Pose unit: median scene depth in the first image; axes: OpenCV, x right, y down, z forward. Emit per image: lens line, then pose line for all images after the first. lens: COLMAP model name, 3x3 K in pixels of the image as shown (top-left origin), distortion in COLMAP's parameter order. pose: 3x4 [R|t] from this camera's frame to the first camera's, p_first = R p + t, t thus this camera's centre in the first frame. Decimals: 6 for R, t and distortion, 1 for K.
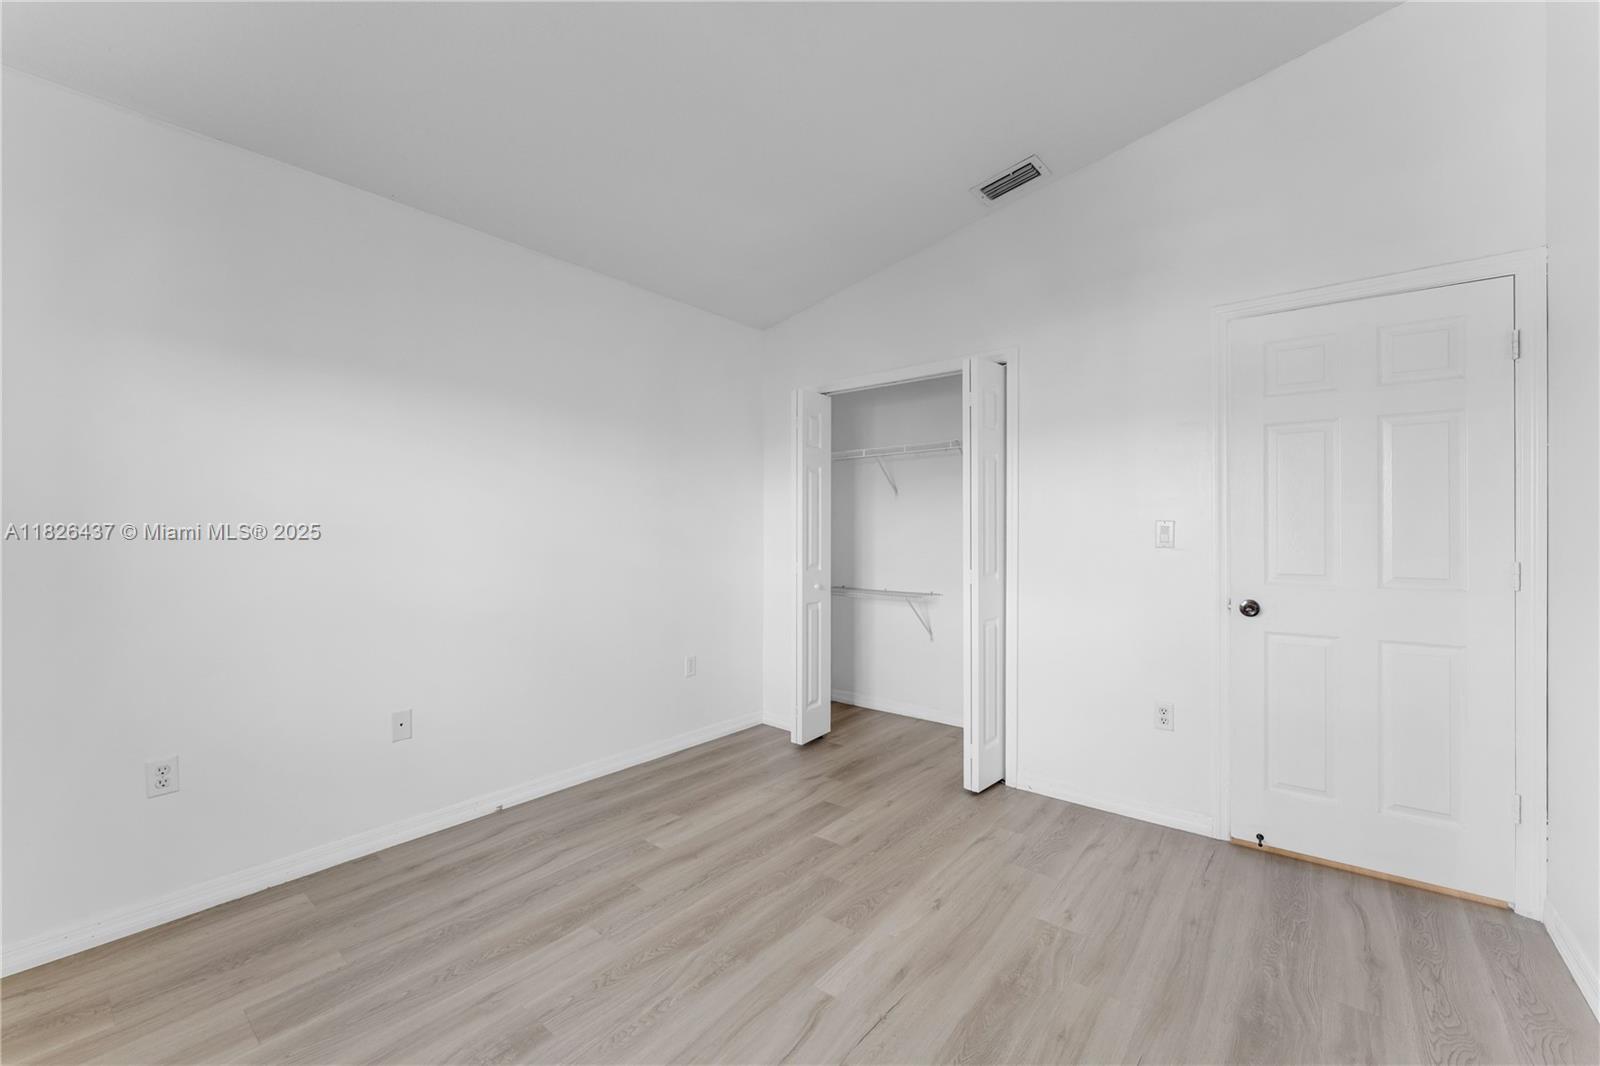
lens RADIAL K [[649.3, 0, 794.4], [0, 649.3, 531.1], [0, 0, 1]] dist [0.000892, 0.000063]
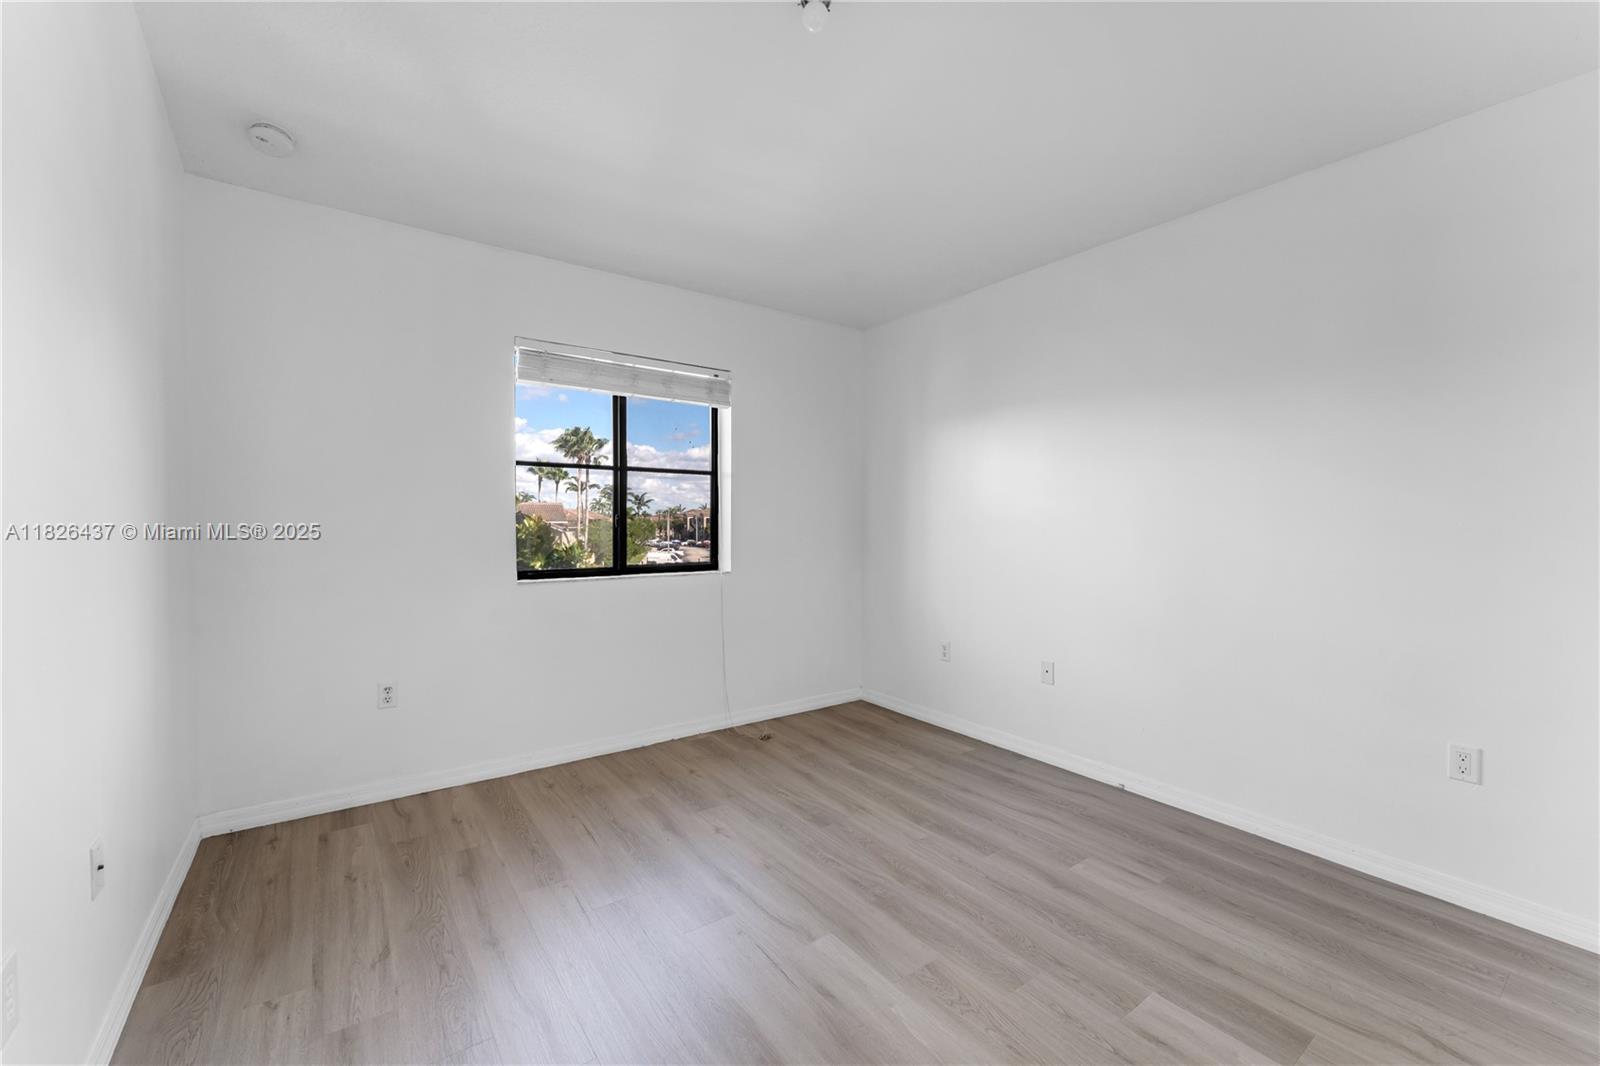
lens RADIAL K [[649.3, 0, 794.4], [0, 649.3, 531.1], [0, 0, 1]] dist [0.000892, 0.000063]
pose [[-0.269549, 0.010186, -0.962933, 0.798519], [-0.000425, 0.999943, 0.010696, 0.008092], [0.962987, 0.003293, -0.269529, 0.903414]]
